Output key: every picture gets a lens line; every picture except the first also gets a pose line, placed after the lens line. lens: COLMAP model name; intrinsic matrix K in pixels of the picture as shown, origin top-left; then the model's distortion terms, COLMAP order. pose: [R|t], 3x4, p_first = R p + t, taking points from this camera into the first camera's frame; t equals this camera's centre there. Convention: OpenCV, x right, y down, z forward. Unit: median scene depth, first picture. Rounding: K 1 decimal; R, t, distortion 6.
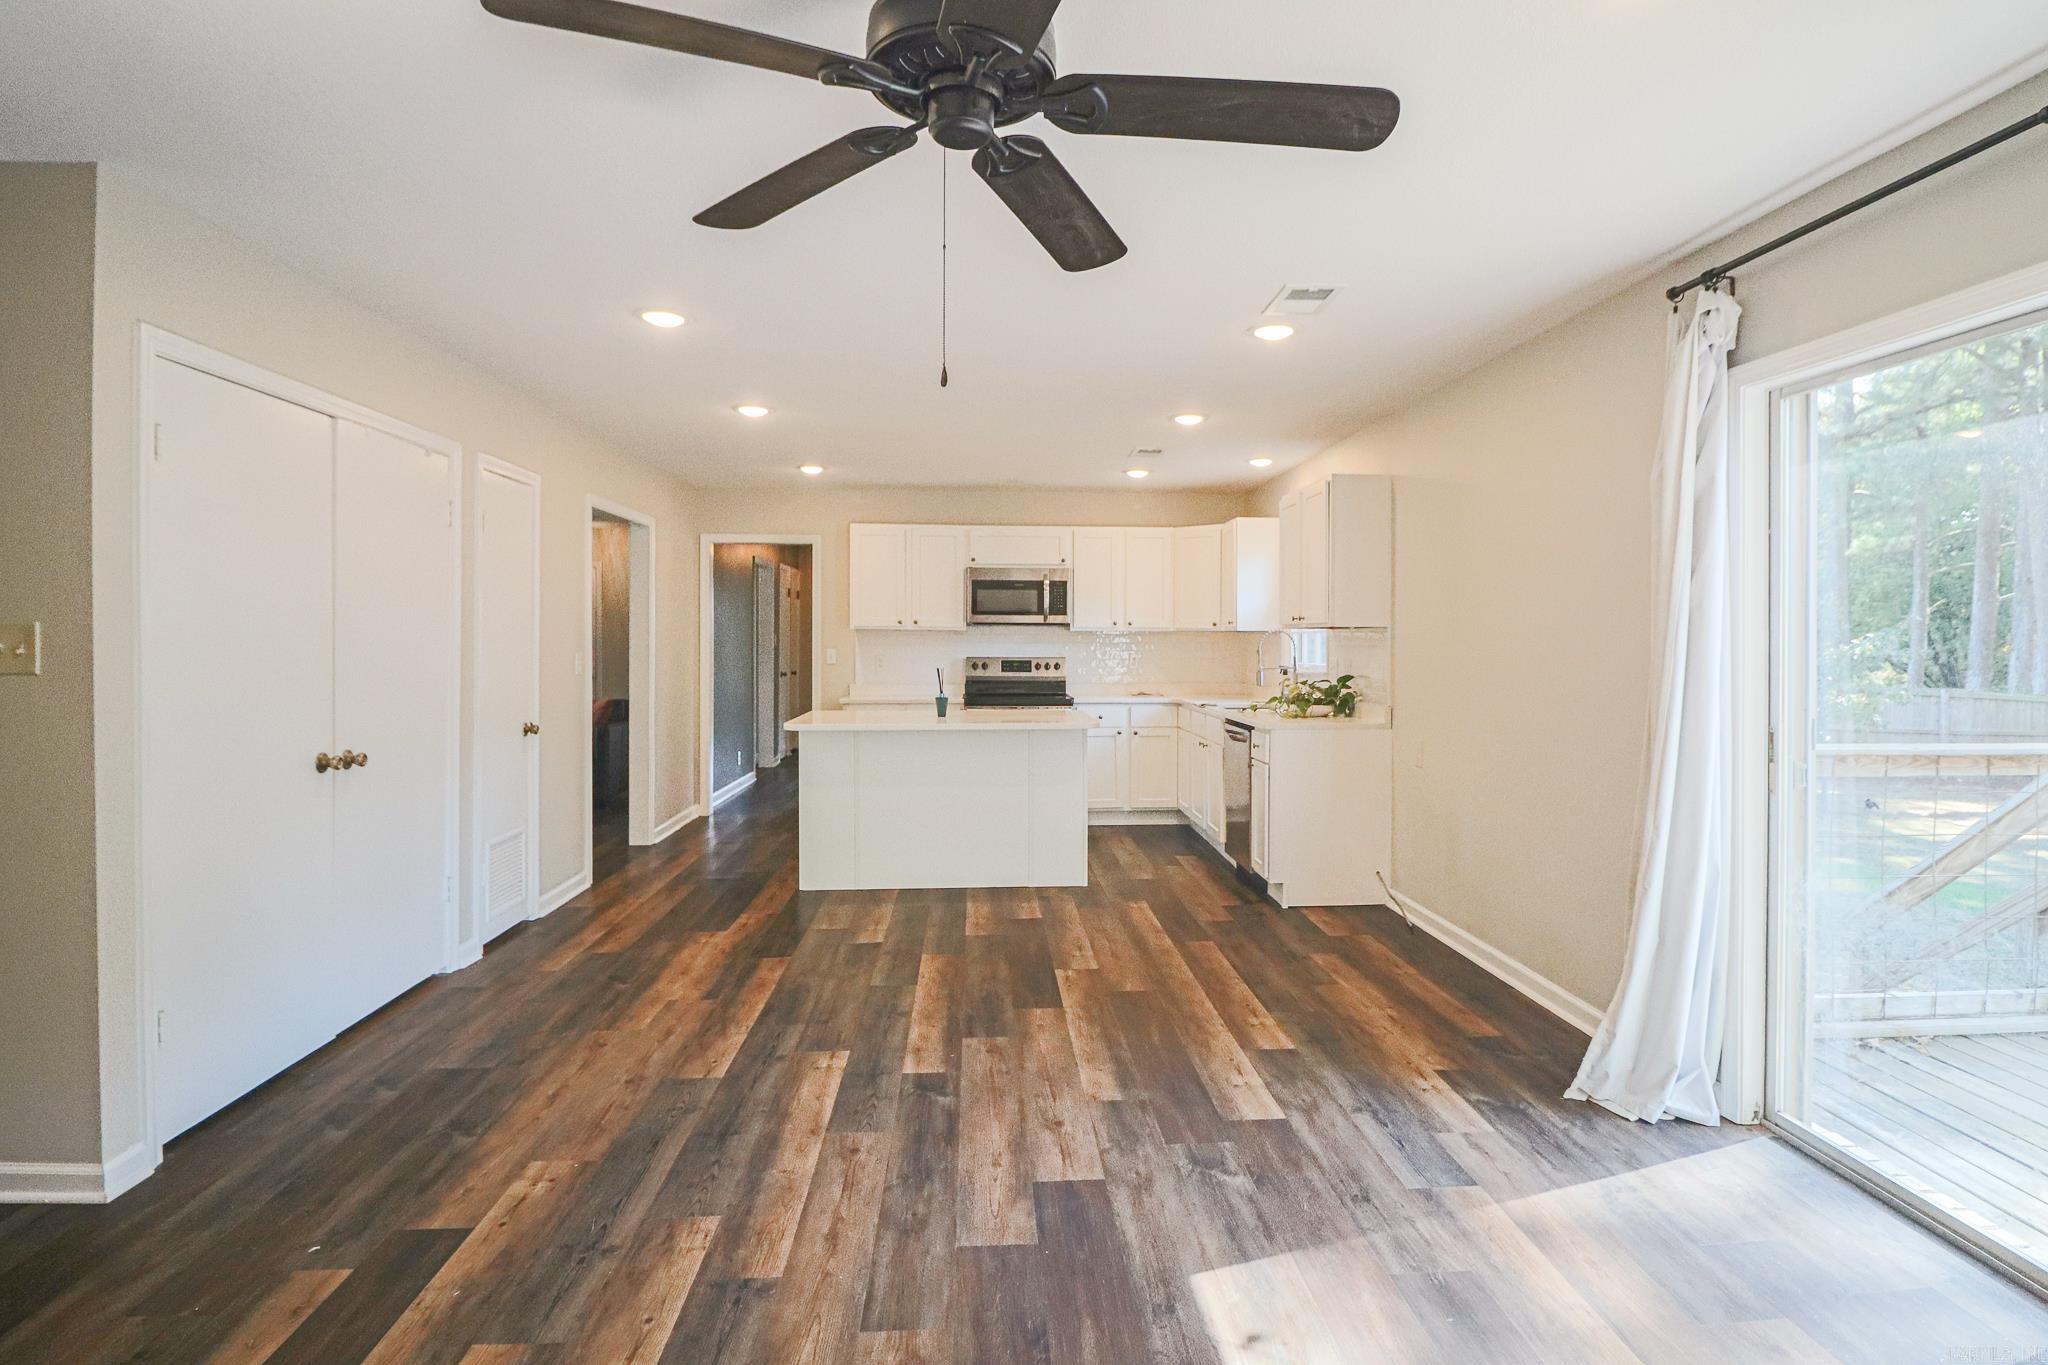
lens RADIAL K [[993.1, 0, 1025.9], [0, 993.1, 648.3], [0, 0, 1]] dist [0.000107, -0.000061]
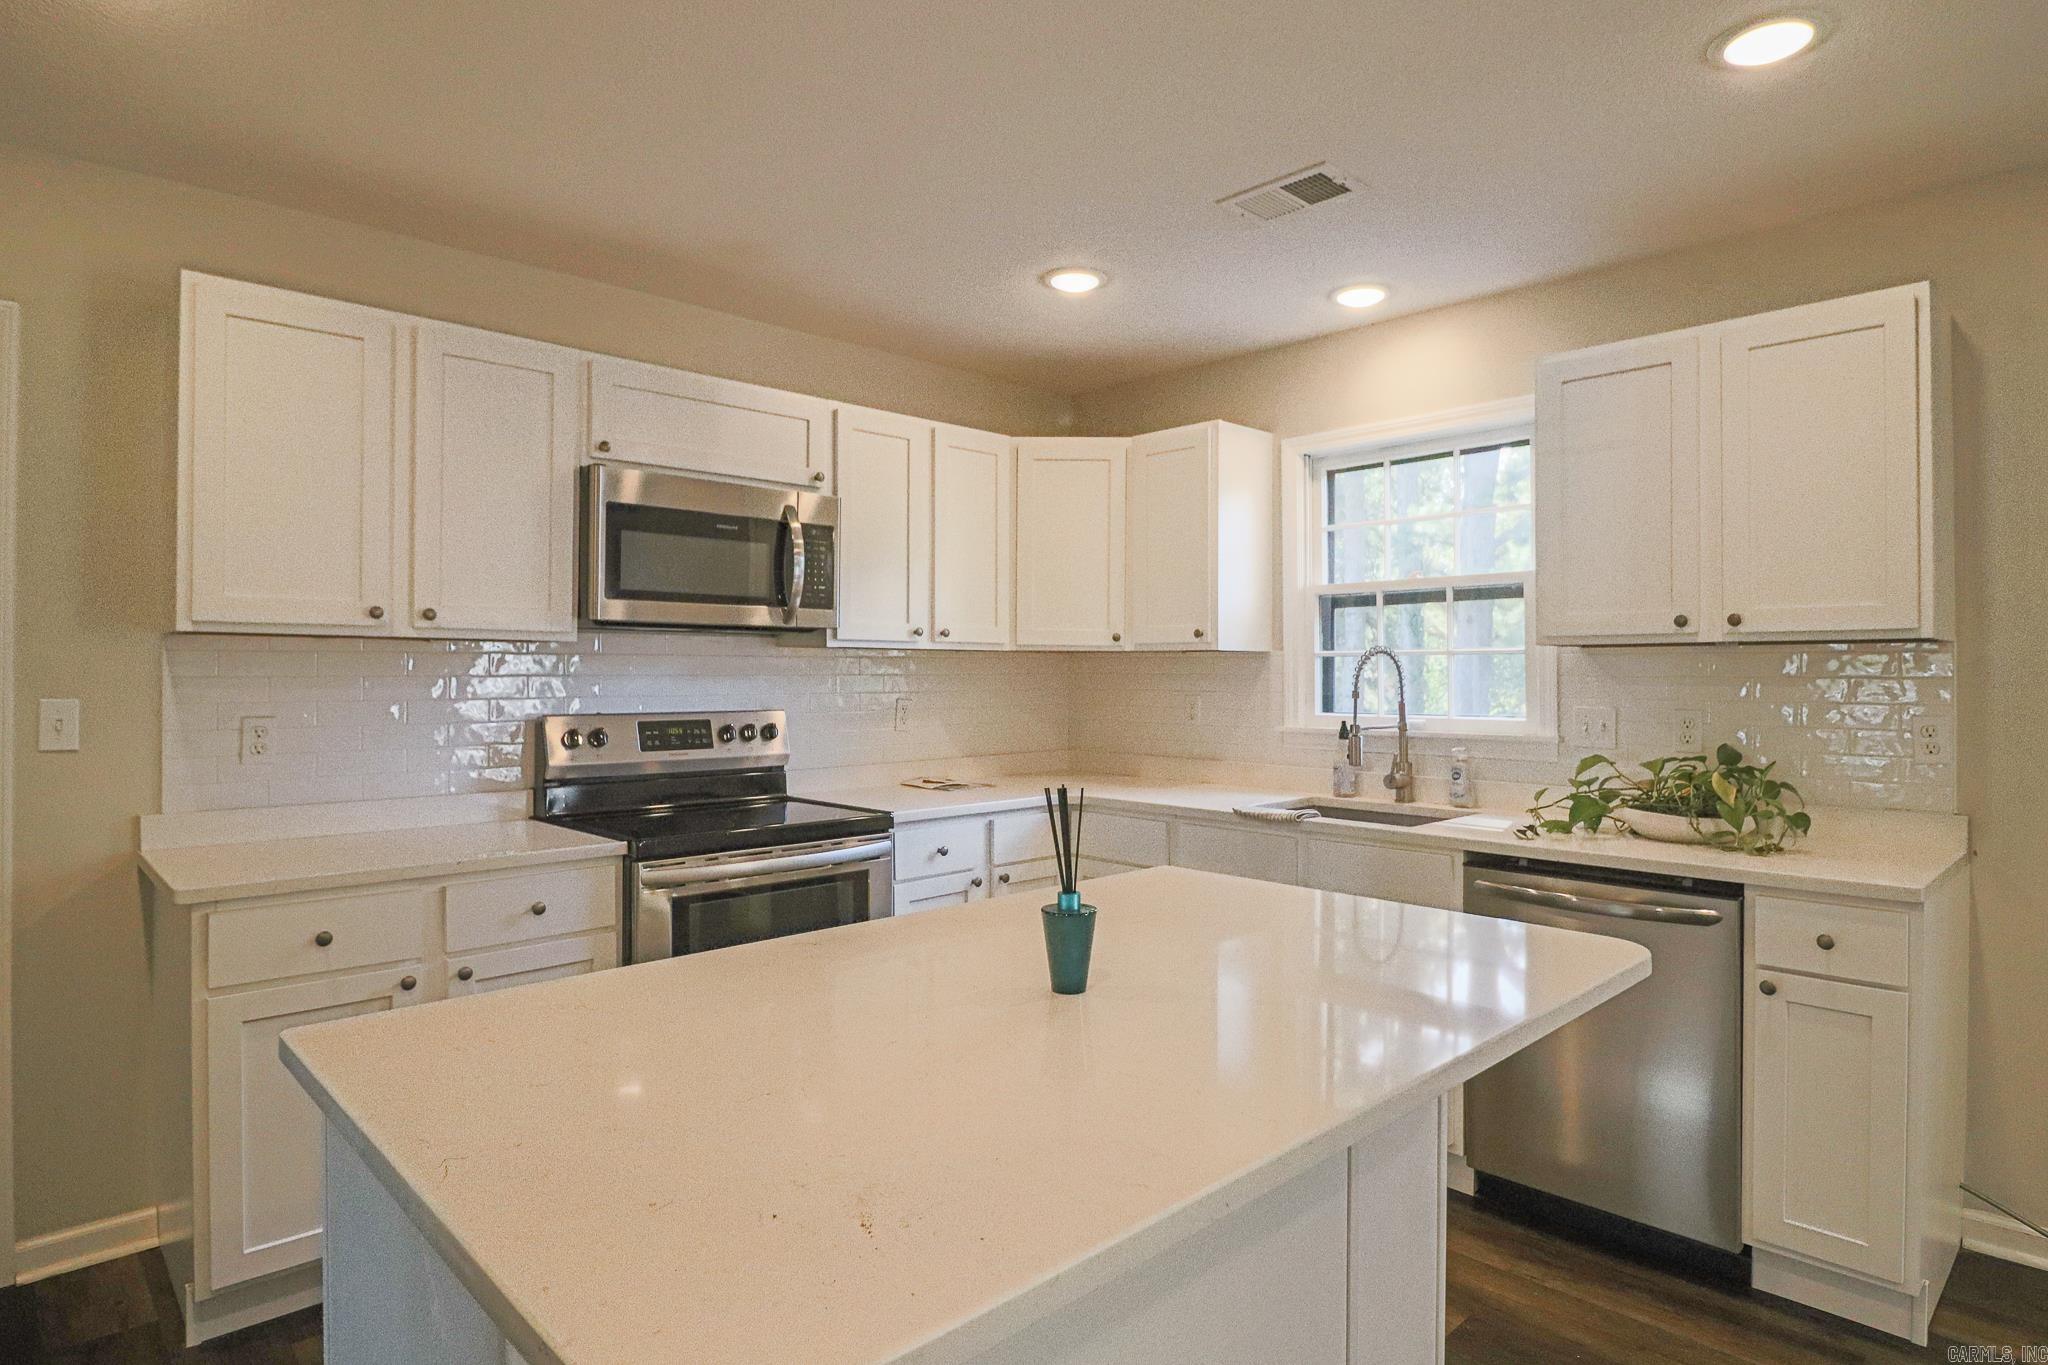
lens RADIAL K [[1110.2, 0, 1030.5], [0, 1110.2, 675.1], [0, 0, 1]] dist [0.000862, -0.000217]
pose [[0.760720, -0.002555, 0.649075, -0.197630], [0.004009, 0.999992, -0.000763, -0.005260], [-0.649068, 0.003183, 0.760724, 0.596143]]
